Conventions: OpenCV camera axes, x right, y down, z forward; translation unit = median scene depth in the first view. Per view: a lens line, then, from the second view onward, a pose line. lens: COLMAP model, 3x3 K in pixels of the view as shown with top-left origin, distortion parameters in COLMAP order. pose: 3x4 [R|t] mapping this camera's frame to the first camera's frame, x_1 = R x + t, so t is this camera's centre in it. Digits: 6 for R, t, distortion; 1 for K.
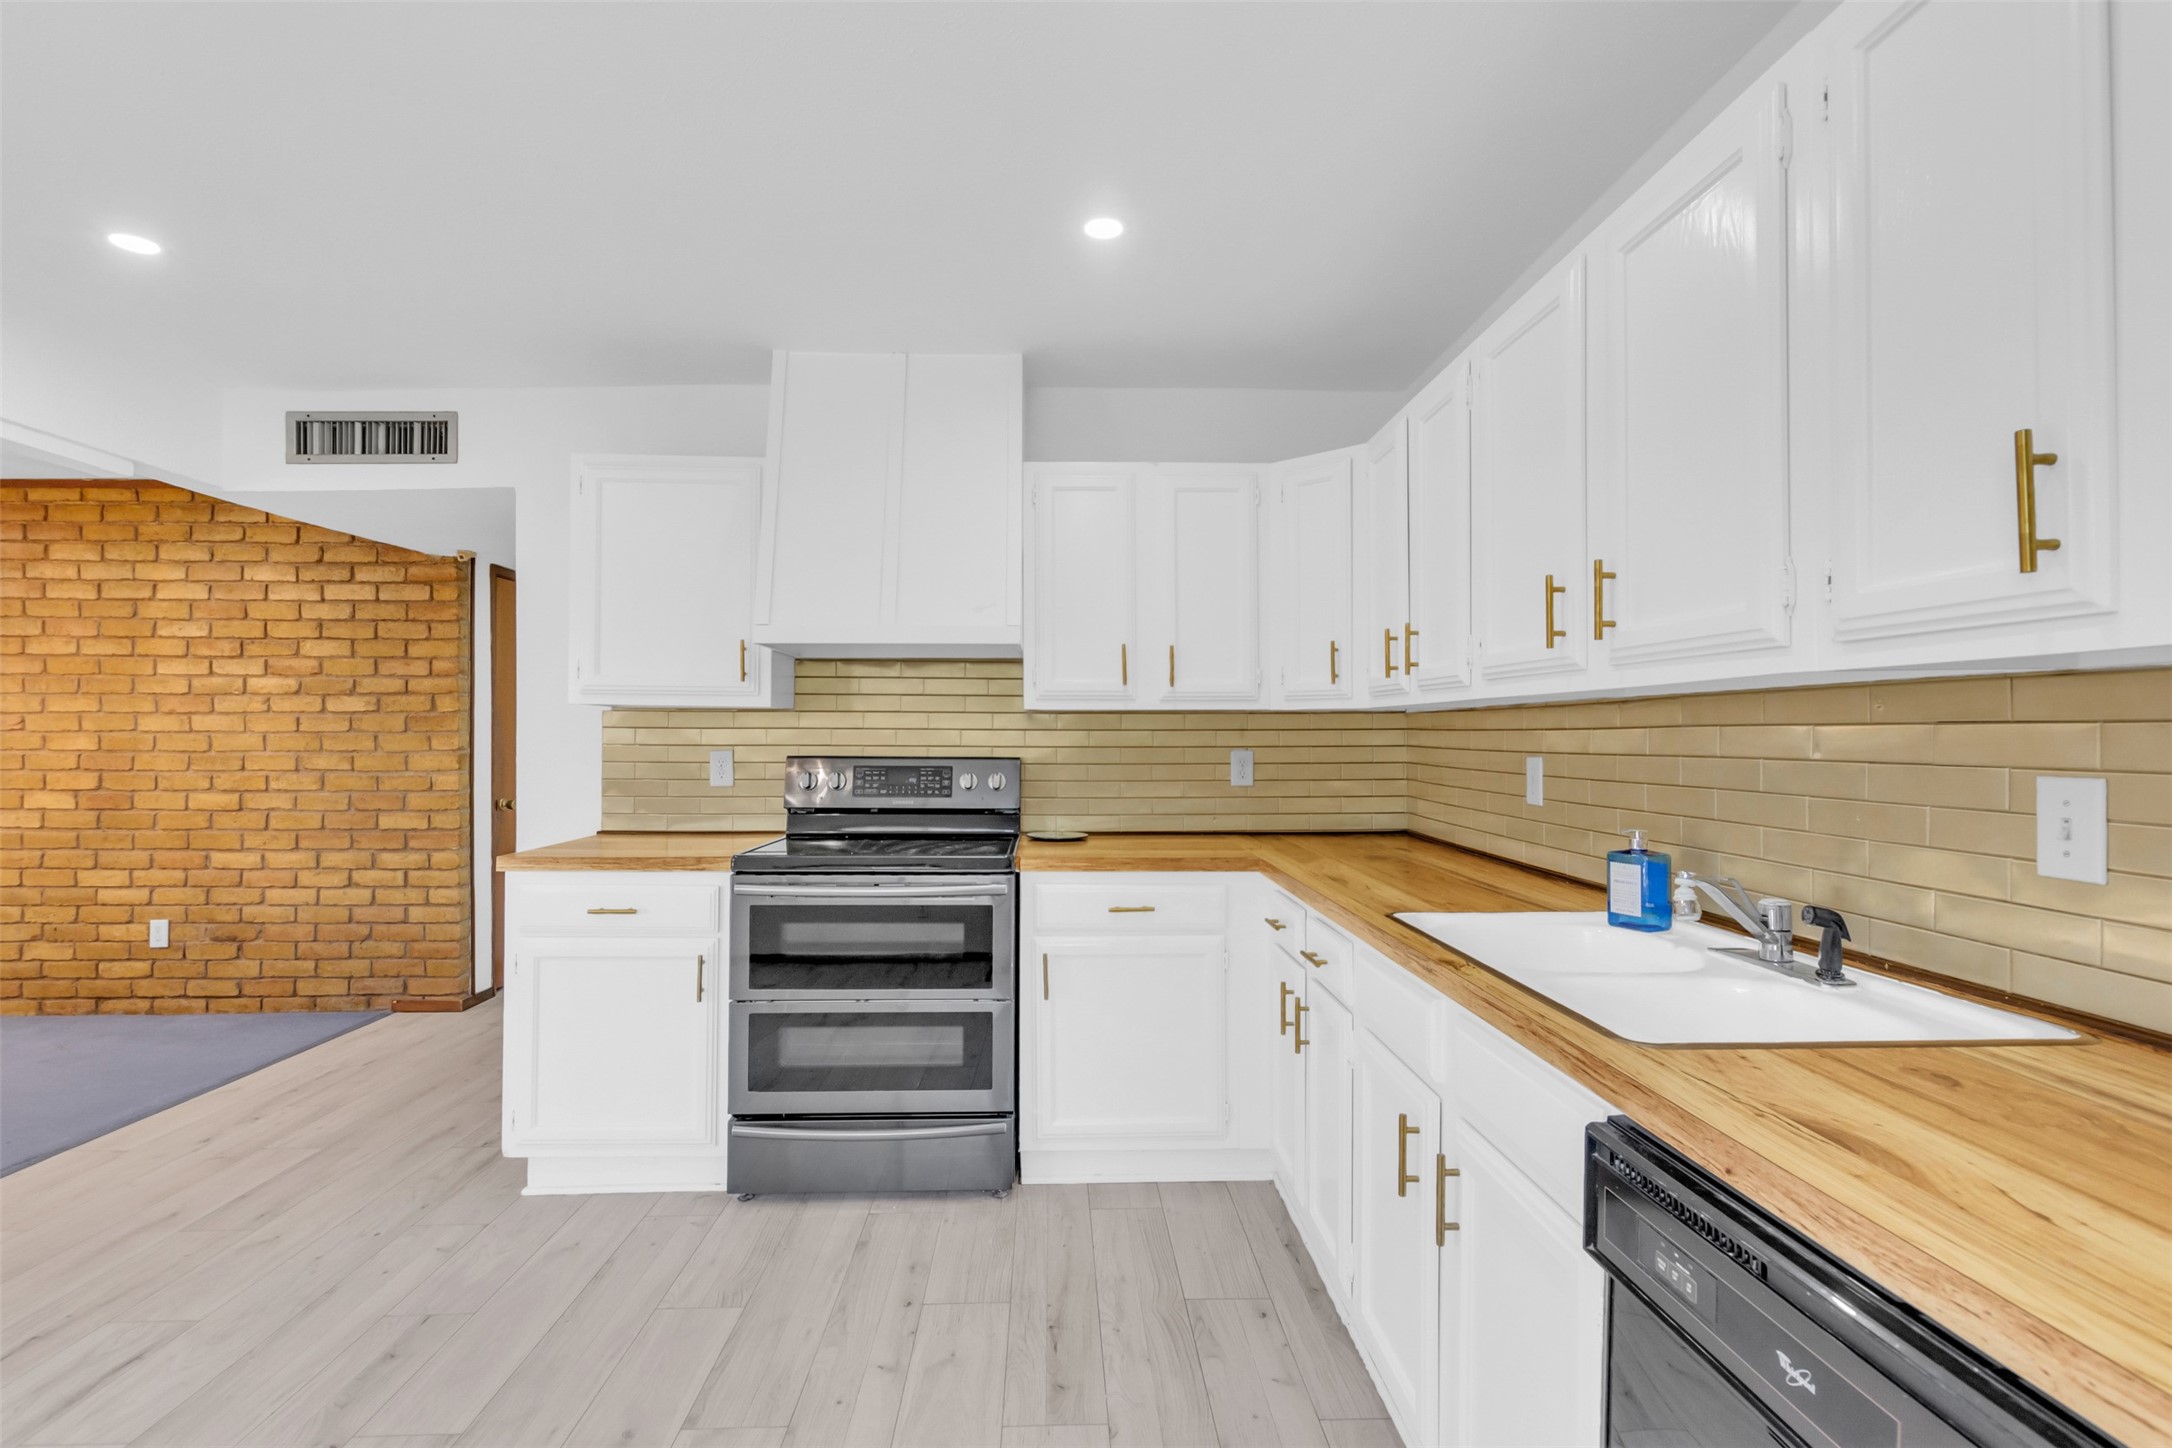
lens RADIAL K [[996.2, 0, 1087.9], [0, 996.2, 728.9], [0, 0, 1]] dist [0.001397, -0.001419]
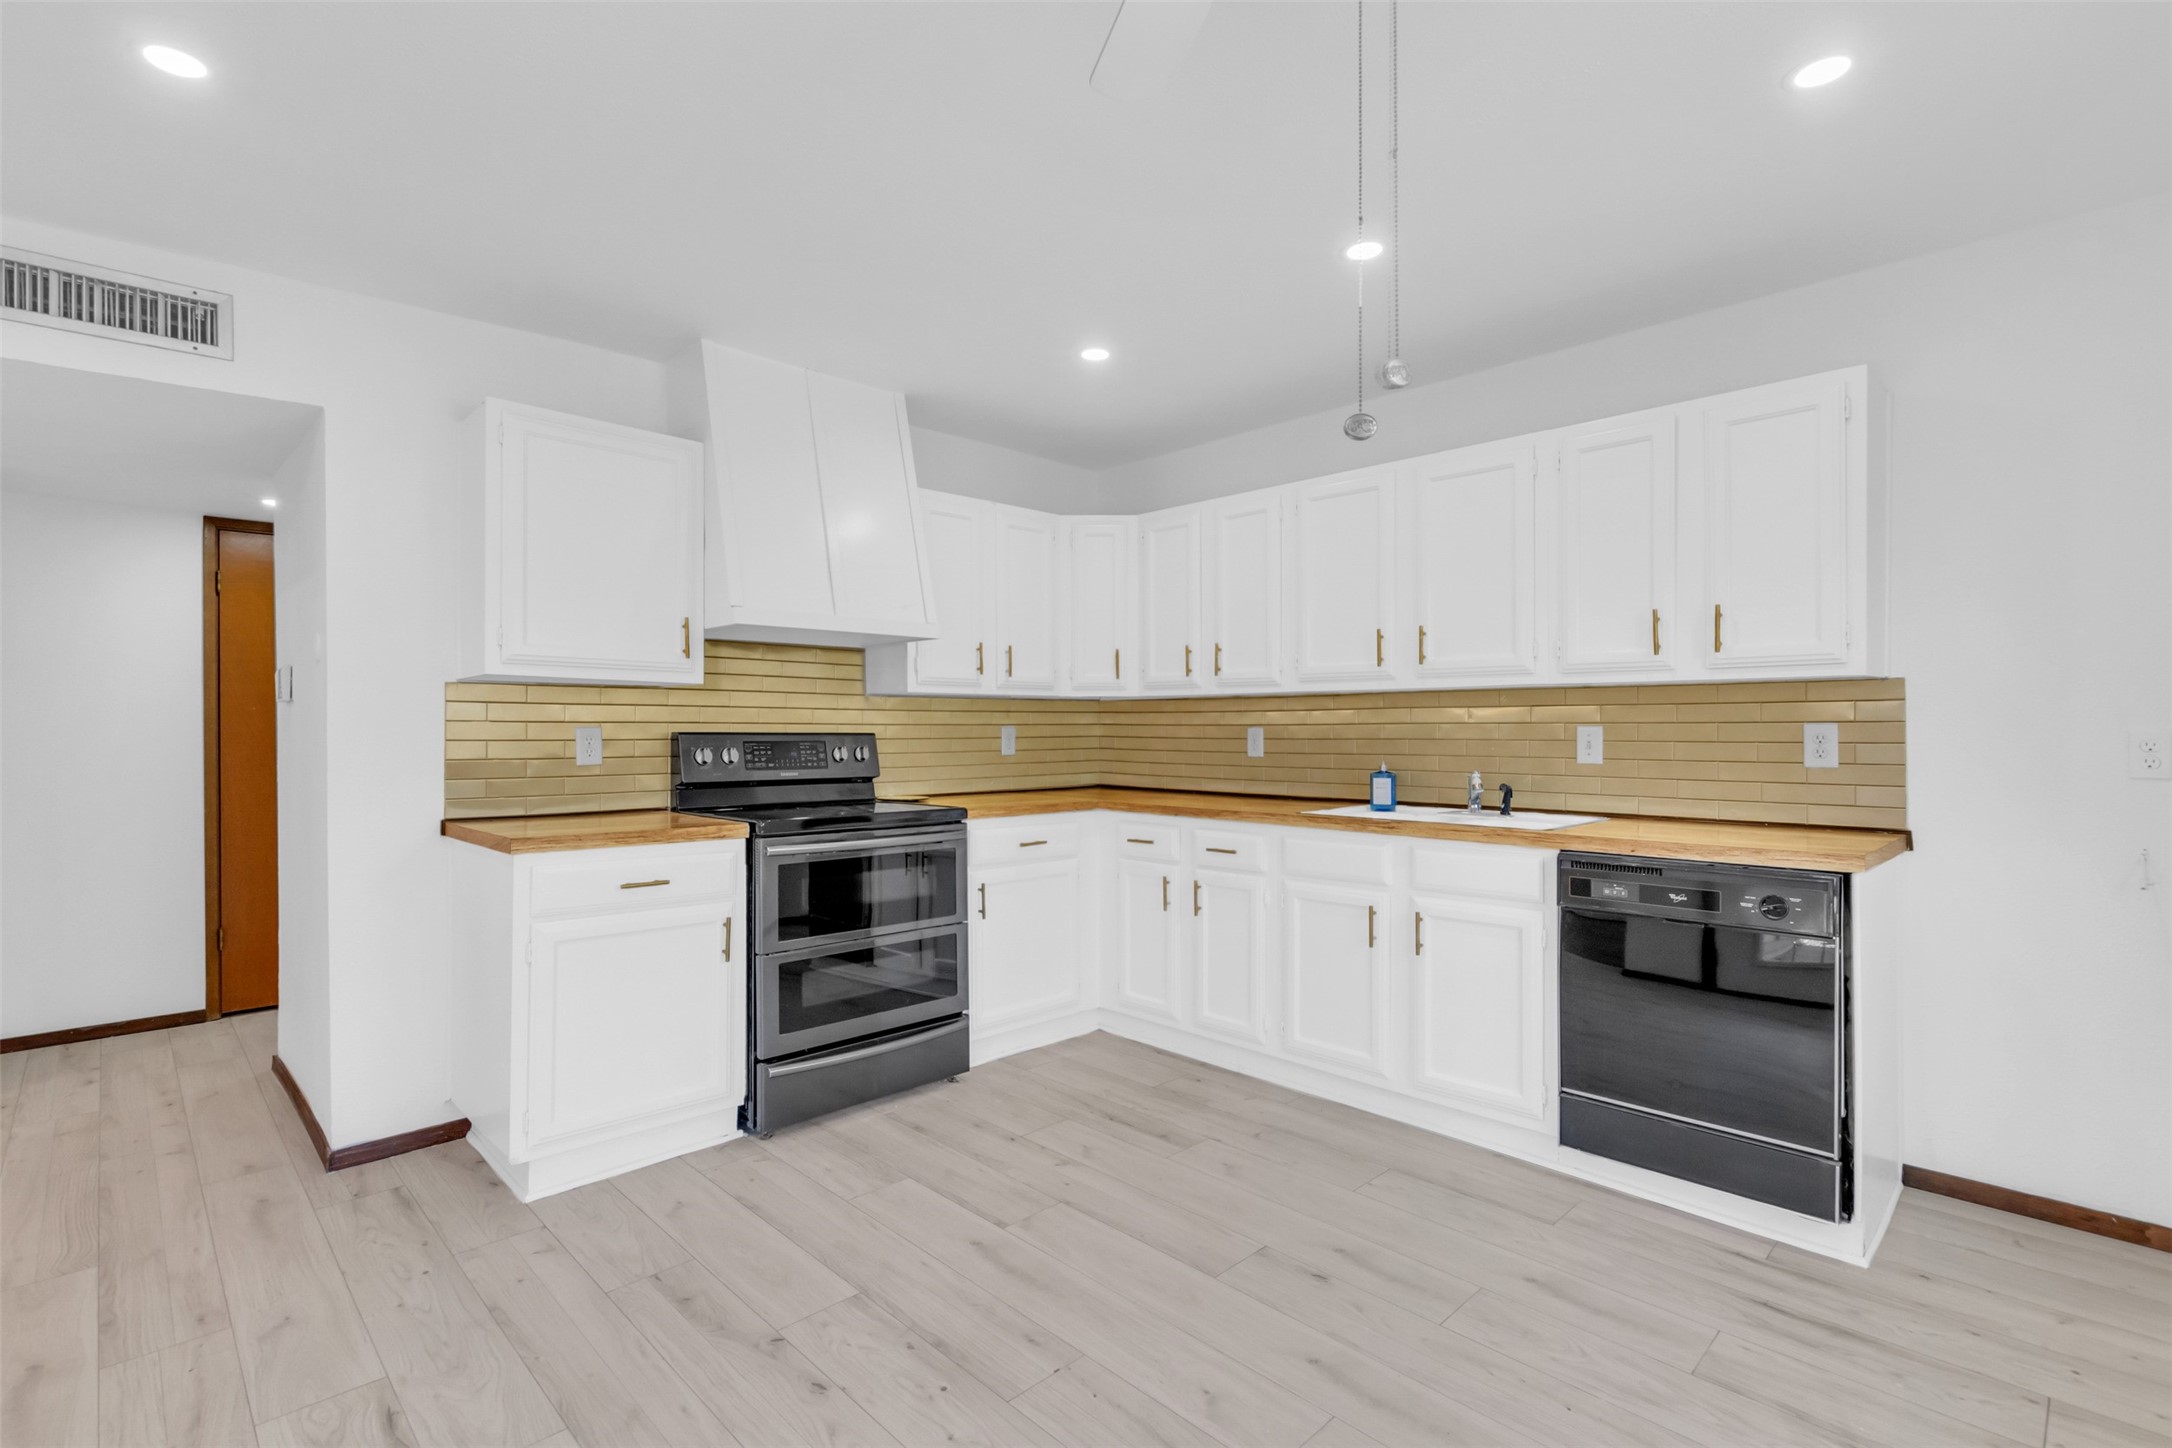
lens RADIAL K [[996.2, 0, 1085.4], [0, 996.2, 722.1], [0, 0, 1]] dist [0.001397, -0.001419]
pose [[0.744019, 0.002255, 0.668155, -0.712922], [-0.002379, 0.999997, -0.000726, 0.017214], [-0.668154, -0.001049, 0.744022, -0.035075]]
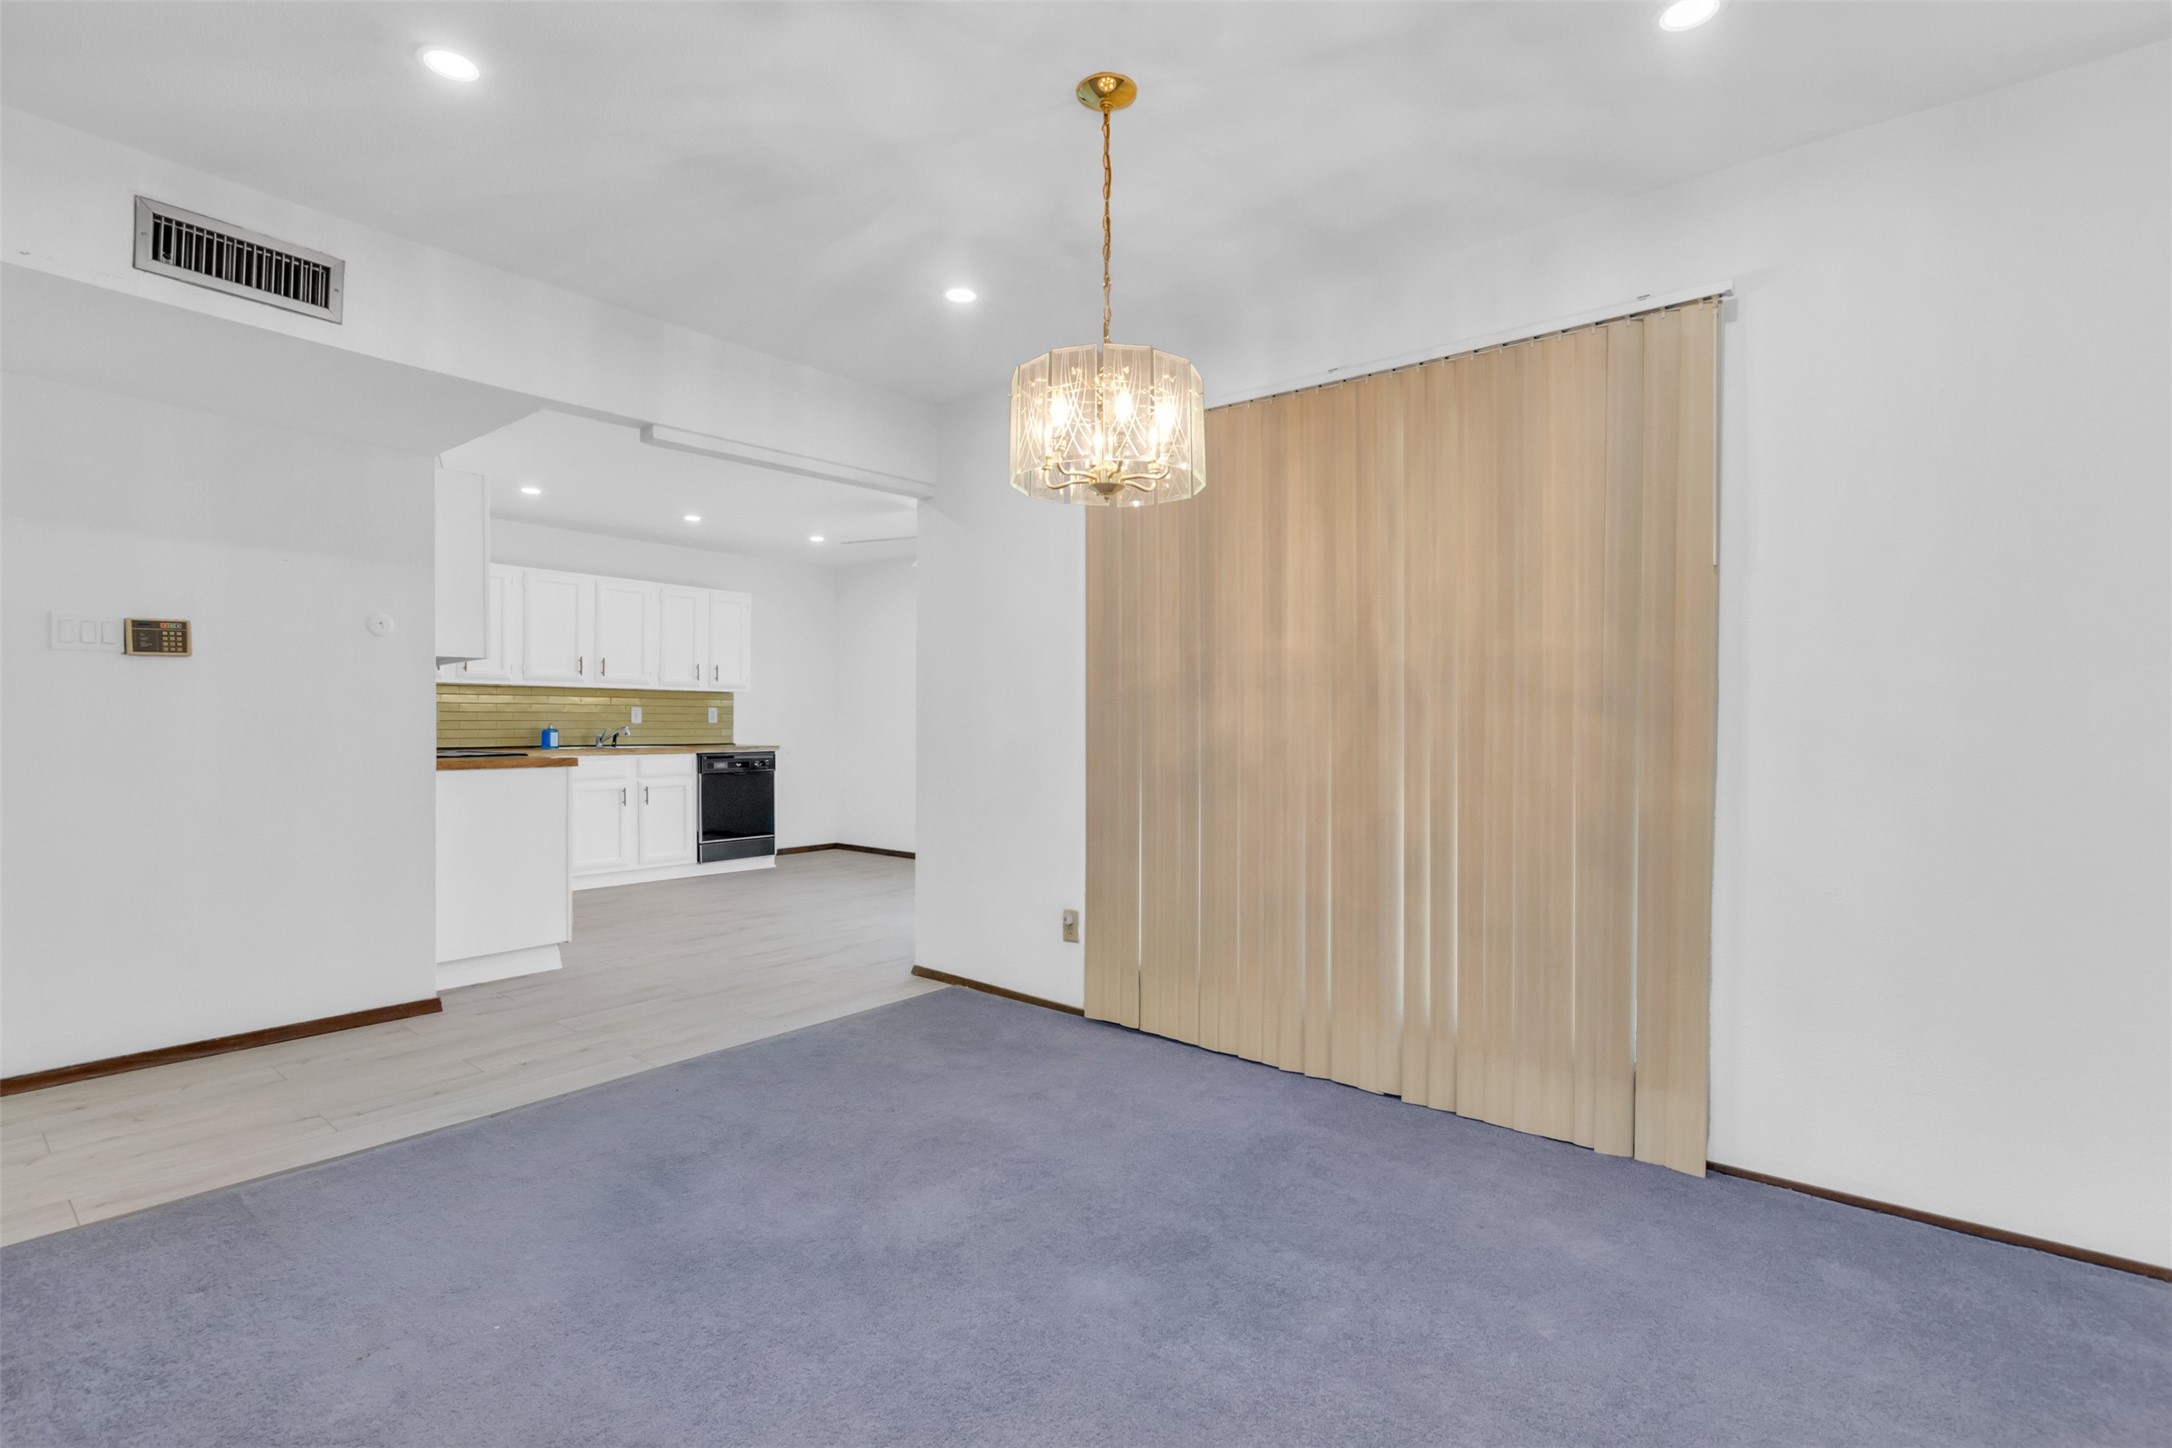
lens RADIAL K [[996.2, 0, 1082.7], [0, 996.2, 724.2], [0, 0, 1]] dist [0.001397, -0.001419]
pose [[-0.743768, 0.001803, 0.668436, -2.019429], [-0.003462, 0.999973, -0.006549, 0.072706], [-0.668429, -0.007185, -0.743741, 1.459171]]
